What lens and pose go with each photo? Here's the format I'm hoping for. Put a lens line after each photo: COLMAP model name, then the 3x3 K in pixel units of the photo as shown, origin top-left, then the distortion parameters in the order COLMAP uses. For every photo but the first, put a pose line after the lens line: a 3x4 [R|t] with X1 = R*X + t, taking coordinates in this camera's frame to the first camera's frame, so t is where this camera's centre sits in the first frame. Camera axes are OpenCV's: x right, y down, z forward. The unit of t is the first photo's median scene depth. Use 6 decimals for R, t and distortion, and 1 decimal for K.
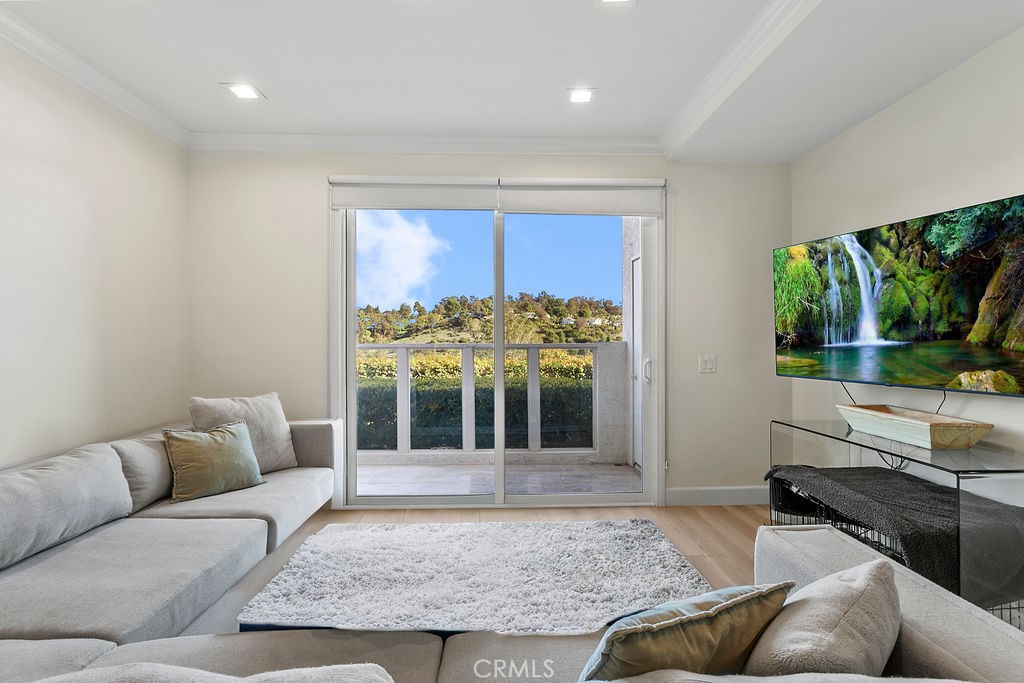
lens RADIAL K [[491.6, 0, 513.2], [0, 491.6, 338.4], [0, 0, 1]] dist [-0.000507, -0.000051]
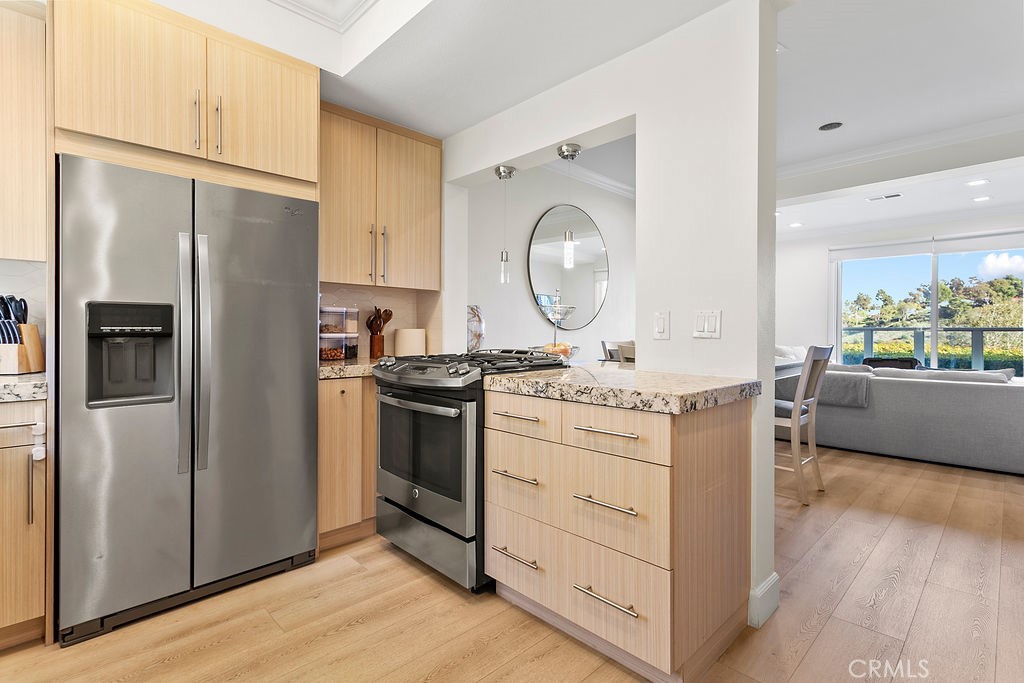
lens RADIAL K [[483.4, 0, 514.5], [0, 483.4, 329.1], [0, 0, 1]] dist [0.001103, 0.000227]
pose [[0.666515, 0.002998, -0.745485, 0.281746], [-0.007678, 0.999966, -0.002844, 0.043537], [0.745452, 0.007620, 0.666516, -1.410360]]
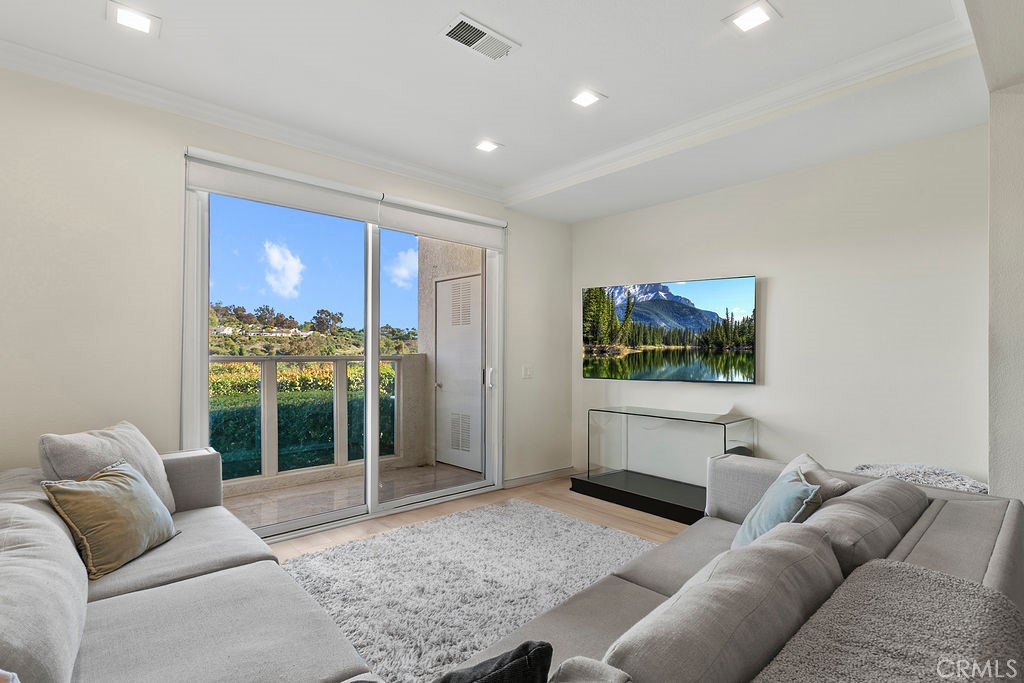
lens RADIAL K [[492.3, 0, 511.3], [0, 492.3, 350.8], [0, 0, 1]] dist [0.002555, 0.000986]
pose [[0.767891, 0.003887, 0.640569, -0.476273], [-0.004508, 0.999990, -0.000664, 0.000138], [-0.640565, -0.002378, 0.767900, 0.041103]]
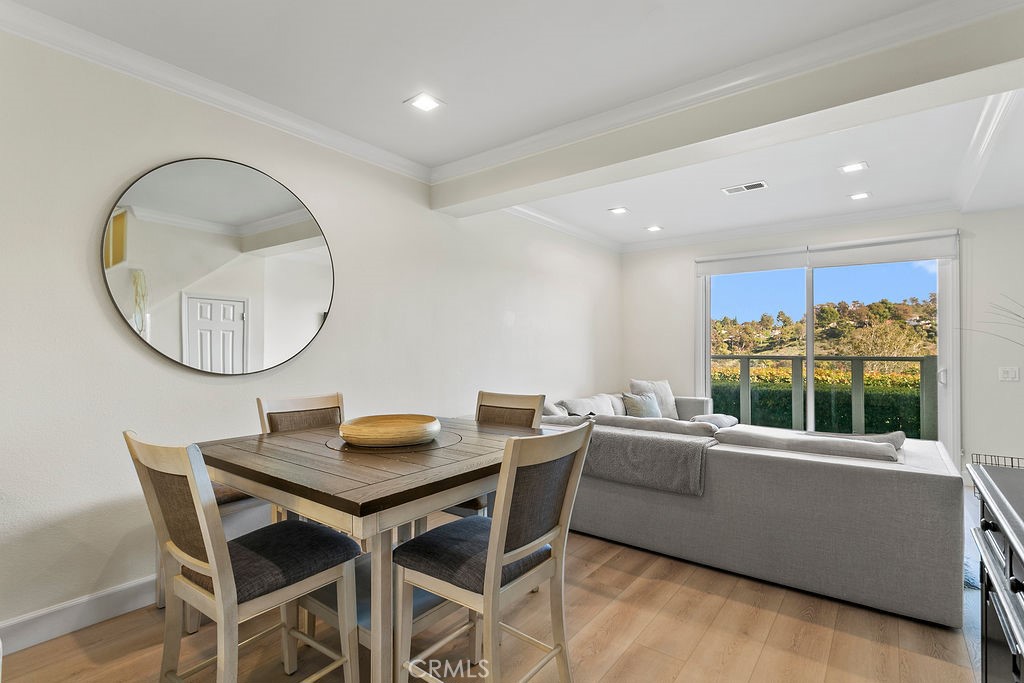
lens RADIAL K [[485.8, 0, 515.1], [0, 485.8, 343.3], [0, 0, 1]] dist [-0.000292, 0.000594]
pose [[0.768014, -0.005256, -0.640411, 0.235052], [-0.004867, 0.999890, -0.014043, -0.000622], [0.640414, 0.013902, 0.767904, -0.724975]]
